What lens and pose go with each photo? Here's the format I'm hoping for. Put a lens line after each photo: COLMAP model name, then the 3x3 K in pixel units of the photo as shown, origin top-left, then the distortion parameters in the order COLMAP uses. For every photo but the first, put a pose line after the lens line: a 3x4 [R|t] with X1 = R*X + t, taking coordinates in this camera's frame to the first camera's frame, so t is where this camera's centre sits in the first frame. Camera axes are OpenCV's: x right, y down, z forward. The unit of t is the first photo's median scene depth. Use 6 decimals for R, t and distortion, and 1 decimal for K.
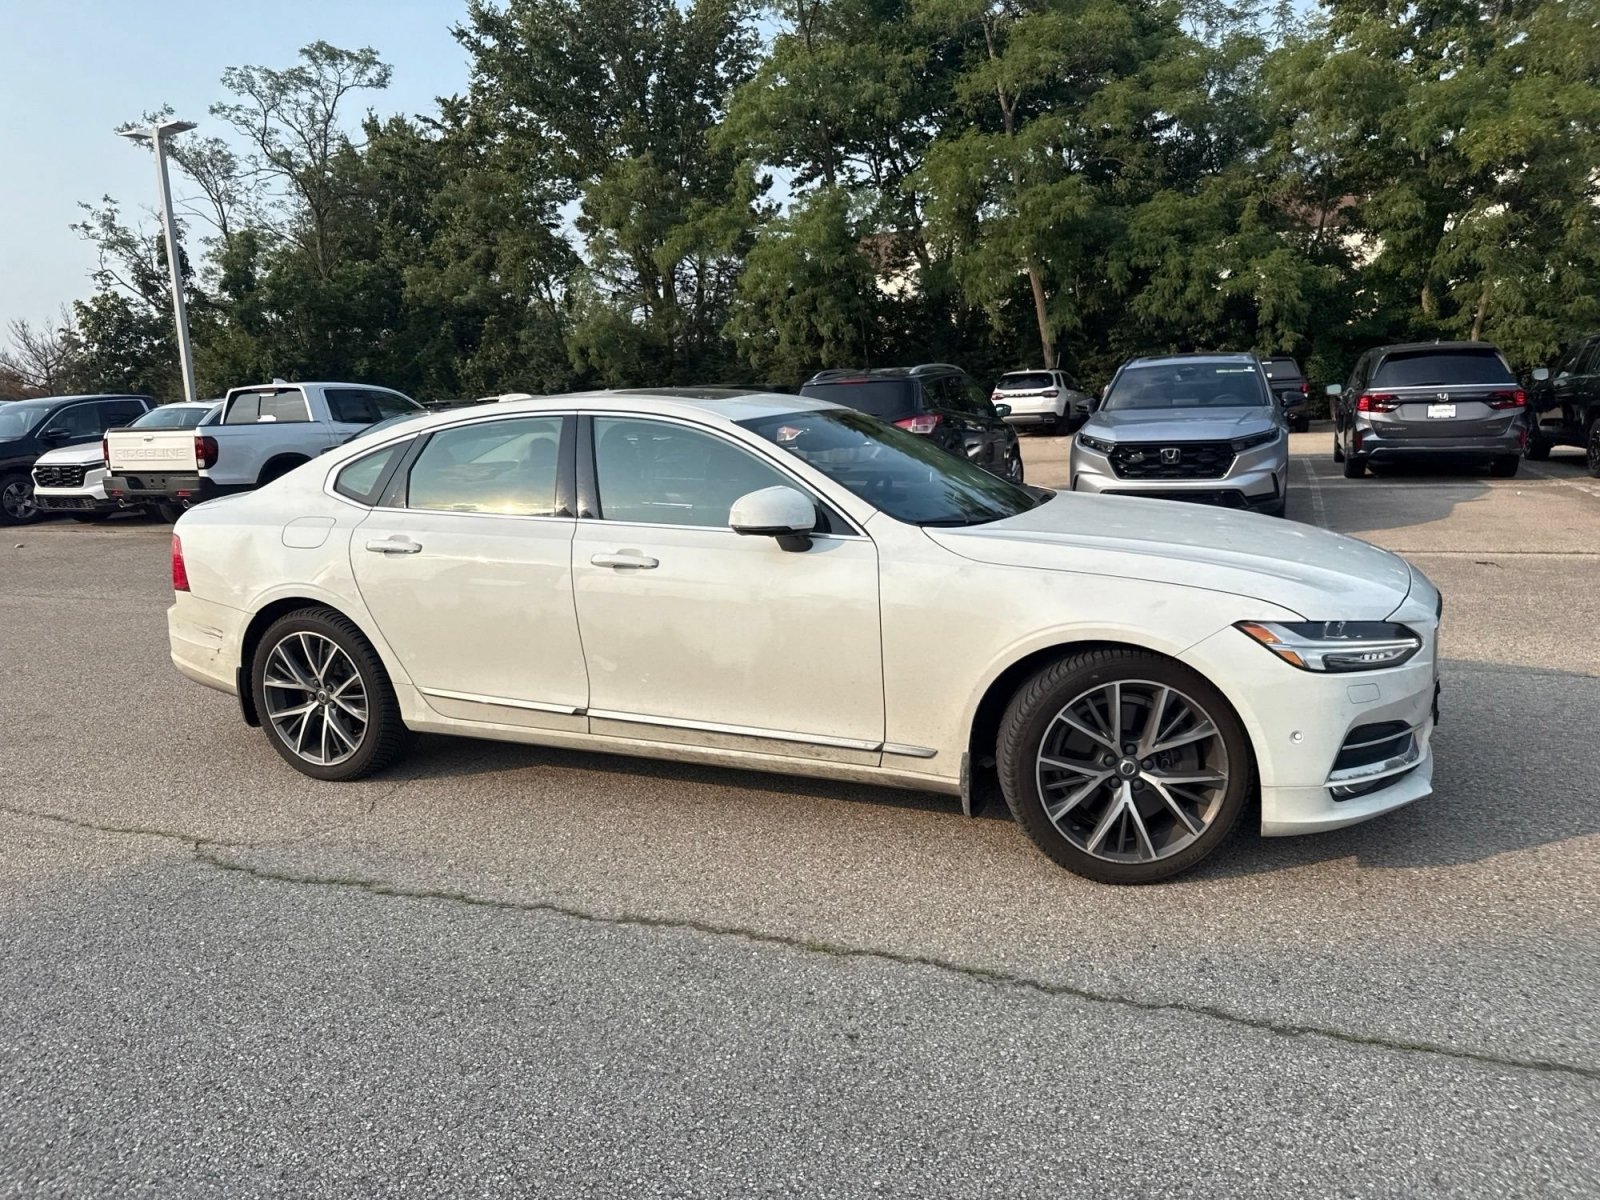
lens RADIAL K [[1122.2, 0, 805.1], [0, 1122.2, 591.4], [0, 0, 1]] dist [0.024852, -0.033061]
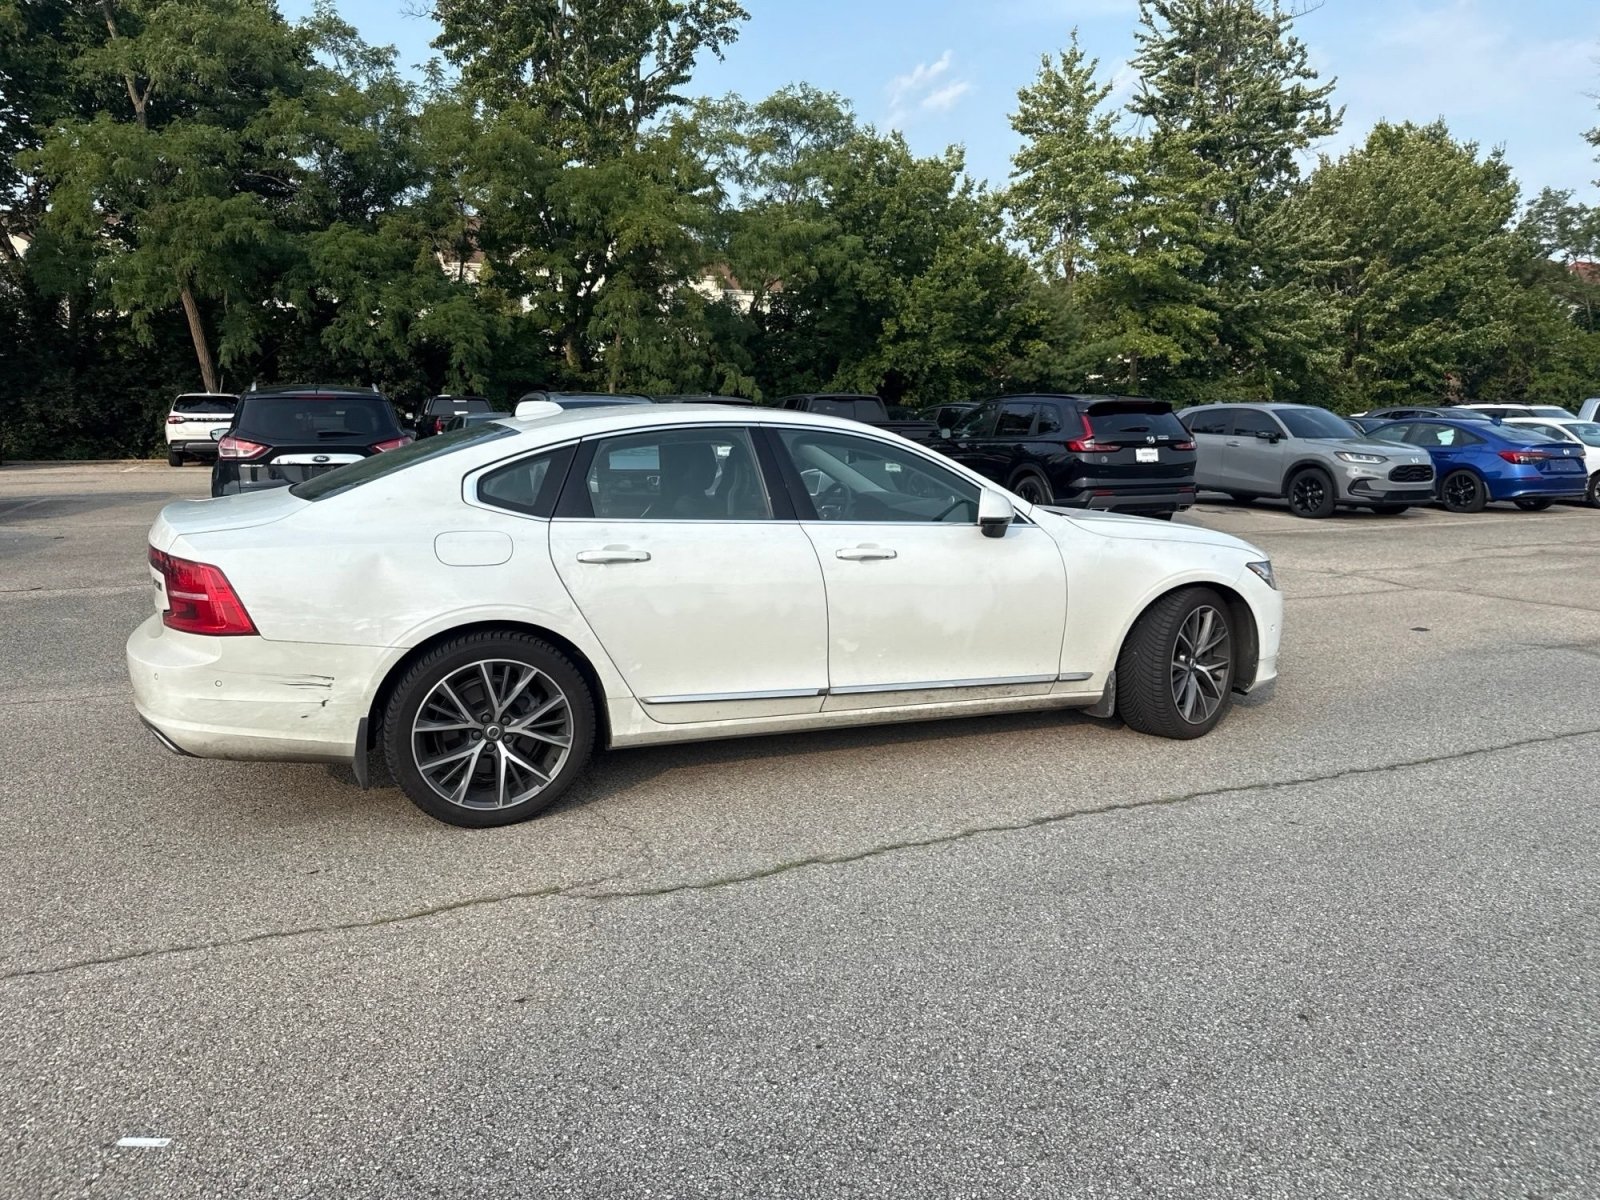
lens RADIAL K [[1122.2, 0, 798.9], [0, 1122.2, 600.6], [0, 0, 1]] dist [0.024852, -0.033061]
pose [[0.702815, -0.071743, 0.707745, -0.869187], [0.089023, 0.995950, 0.012555, 0.000251], [-0.705780, 0.054182, 0.706356, 0.195180]]
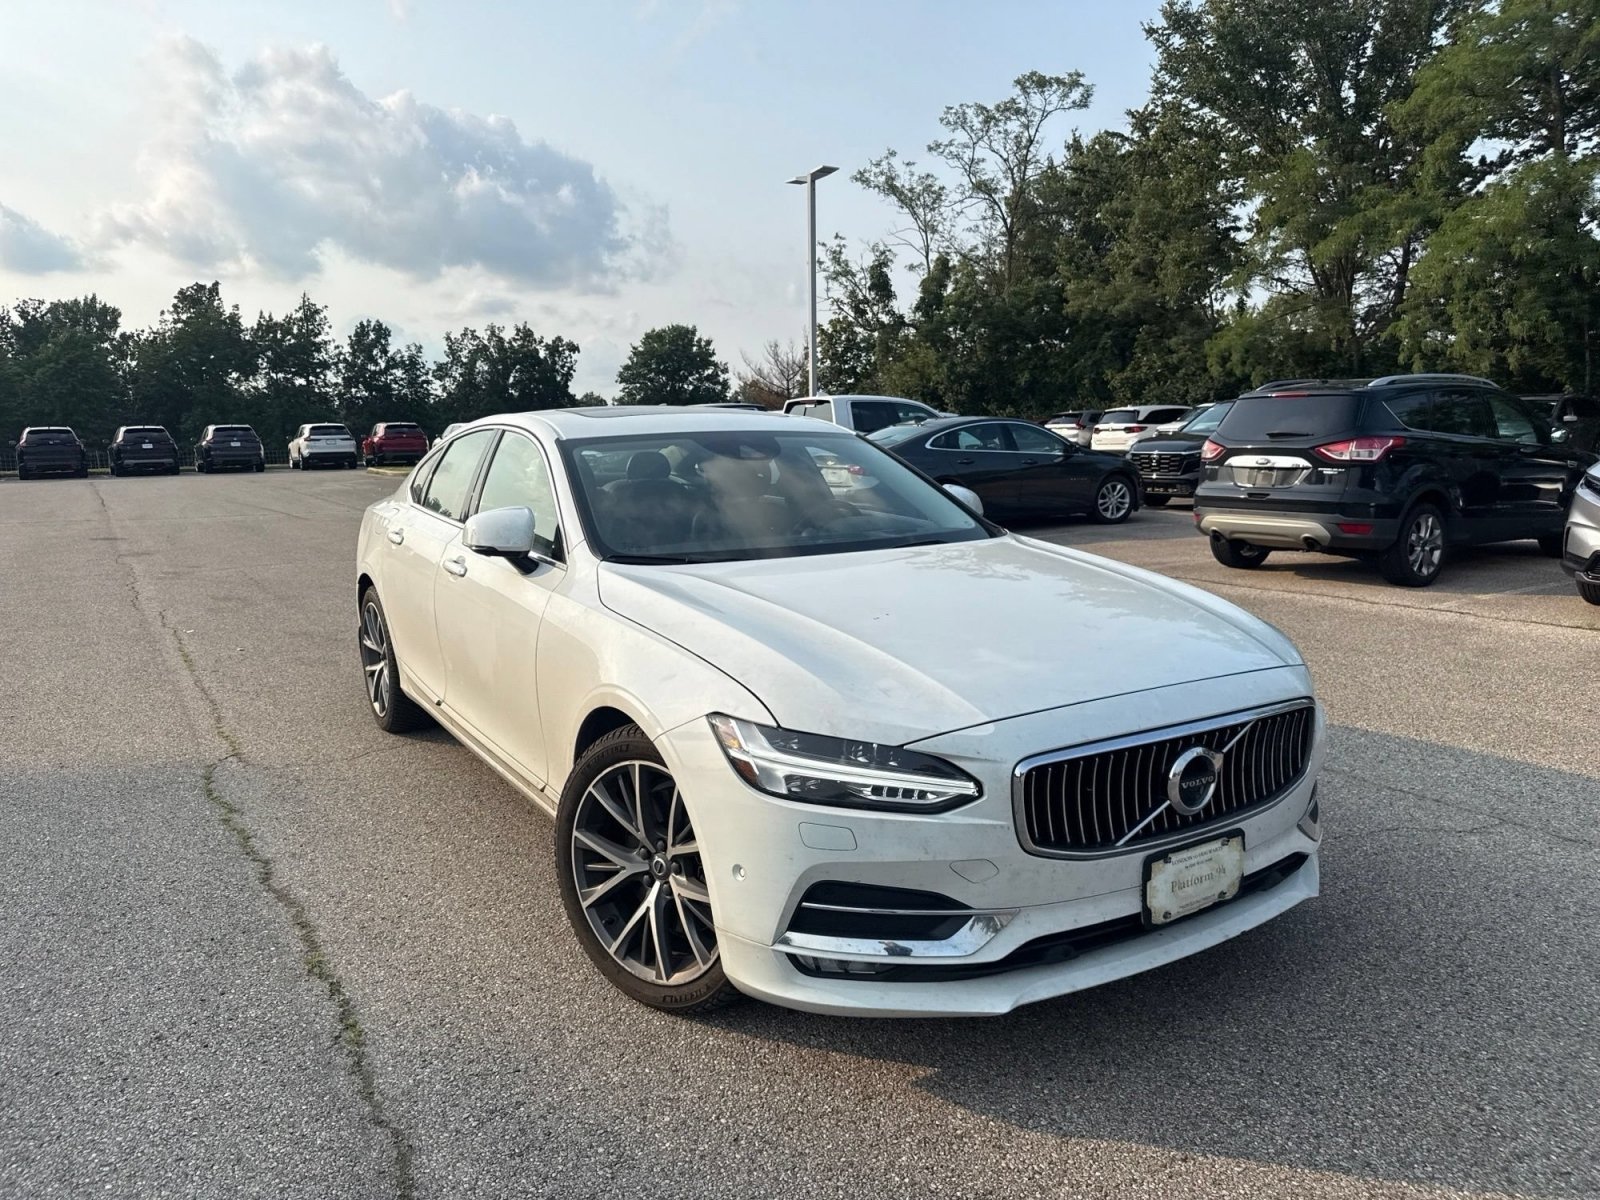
lens RADIAL K [[1122.2, 0, 806.4], [0, 1122.2, 602.6], [0, 0, 1]] dist [0.024852, -0.033061]
pose [[0.820872, 0.113229, -0.559775, 0.592152], [-0.113129, 0.992965, 0.034957, -0.057610], [0.559795, 0.034632, 0.827907, 0.259828]]
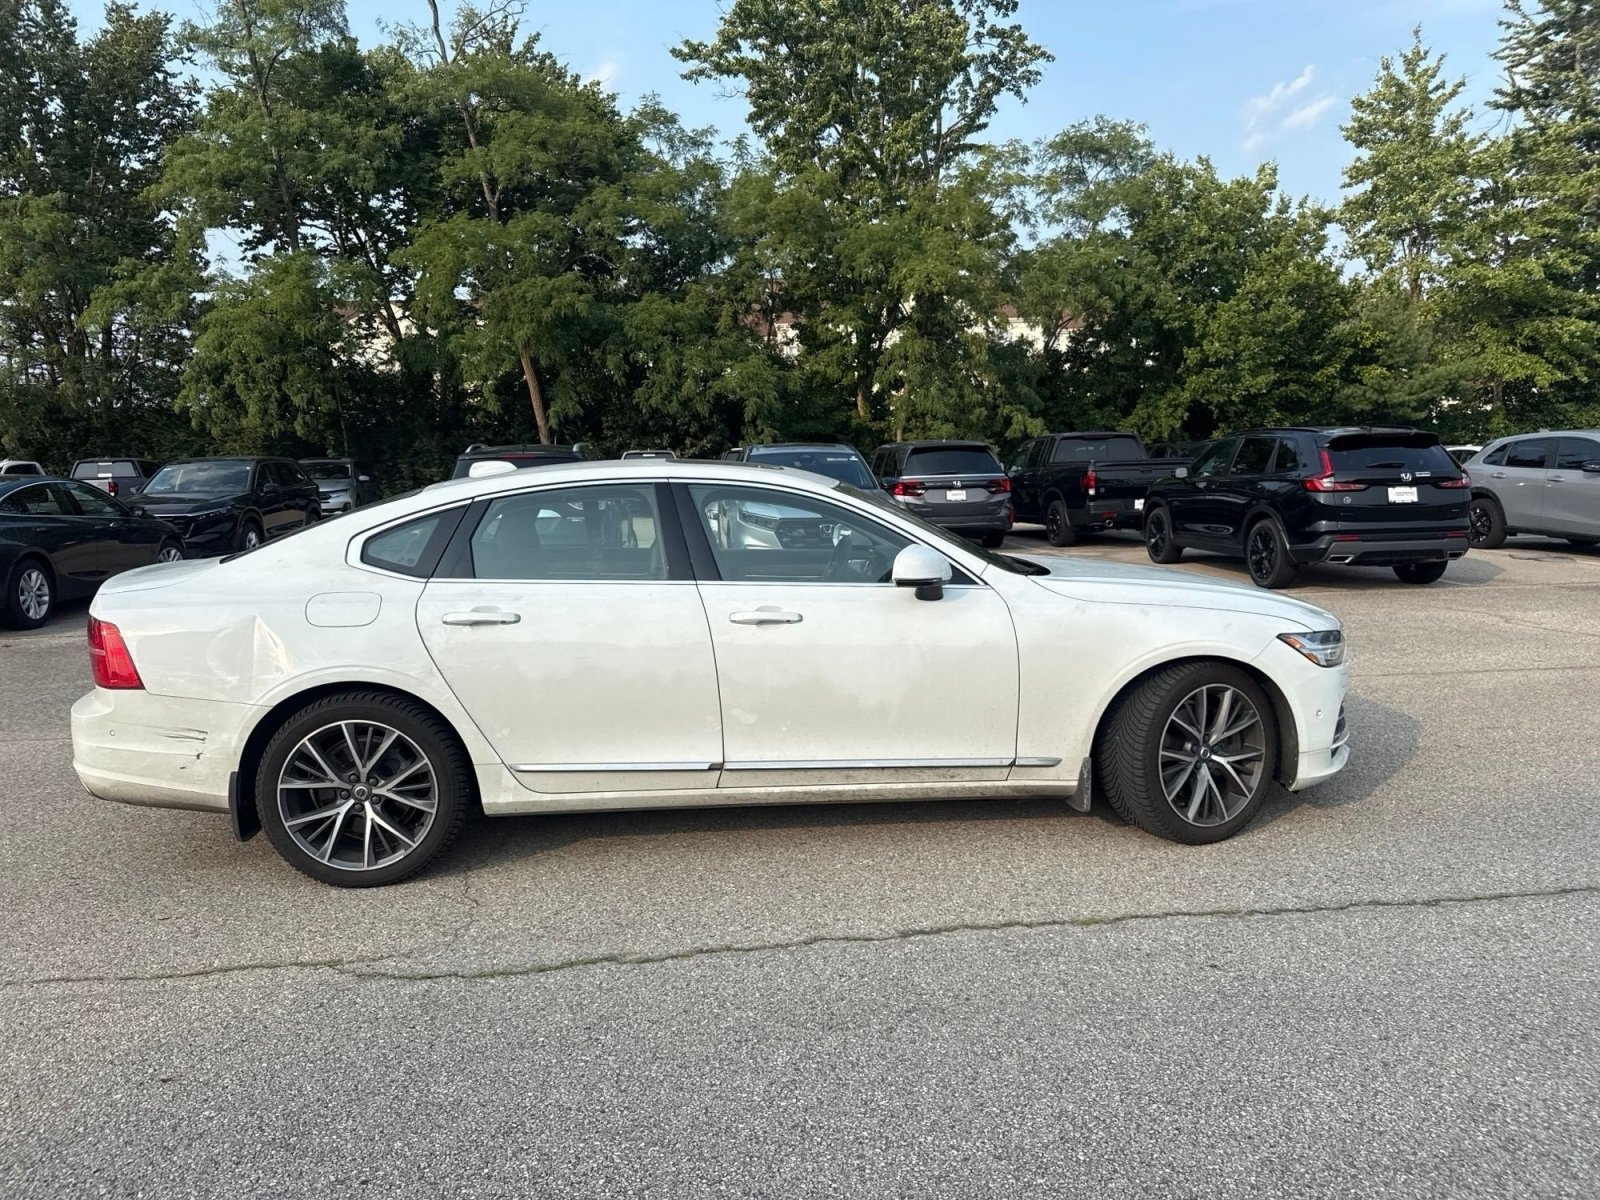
lens RADIAL K [[1122.2, 0, 801.8], [0, 1122.2, 587.9], [0, 0, 1]] dist [0.024852, -0.033061]
pose [[0.878879, -0.030953, 0.476039, -0.535481], [0.067372, 0.995945, -0.059626, 0.008651], [-0.472263, 0.084475, 0.877401, 0.038306]]
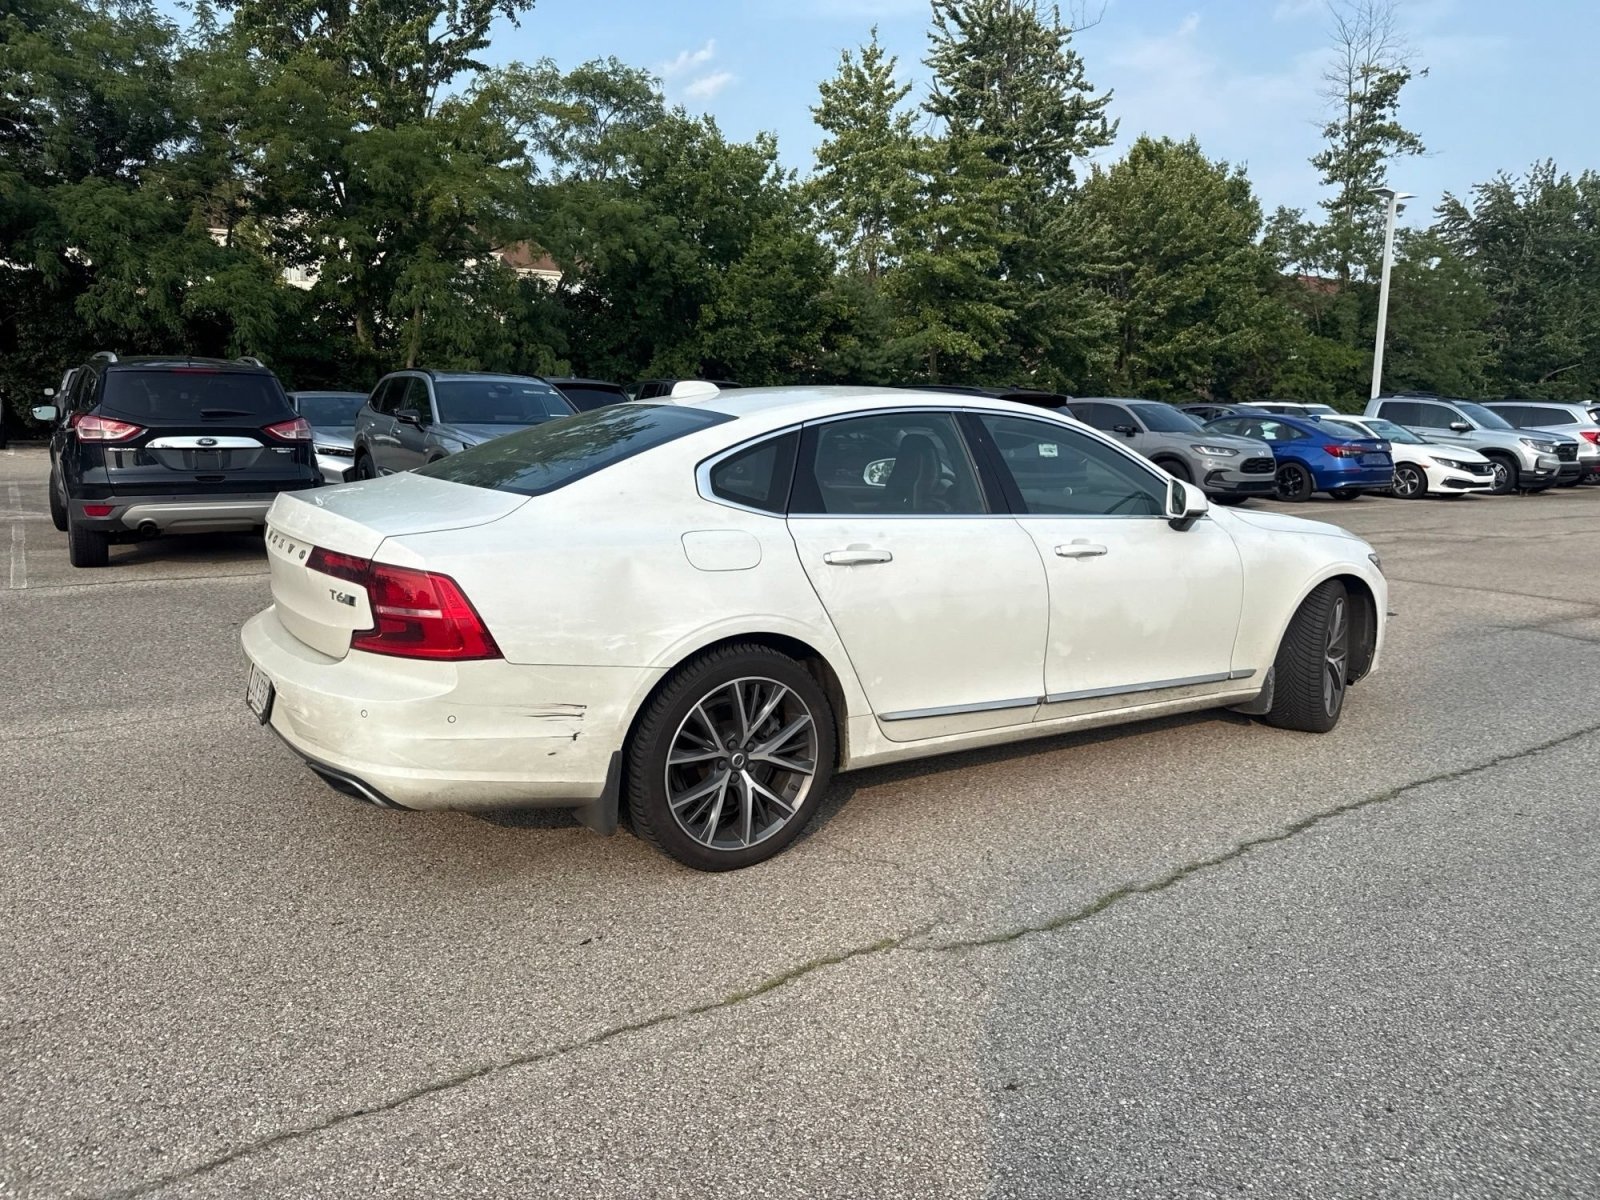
lens RADIAL K [[1122.2, 0, 792.3], [0, 1122.2, 601.2], [0, 0, 1]] dist [0.024852, -0.033061]
pose [[0.548832, -0.090506, 0.831019, -1.024130], [0.100477, 0.994057, 0.041904, -0.043319], [-0.829872, 0.060500, 0.554664, 0.530846]]
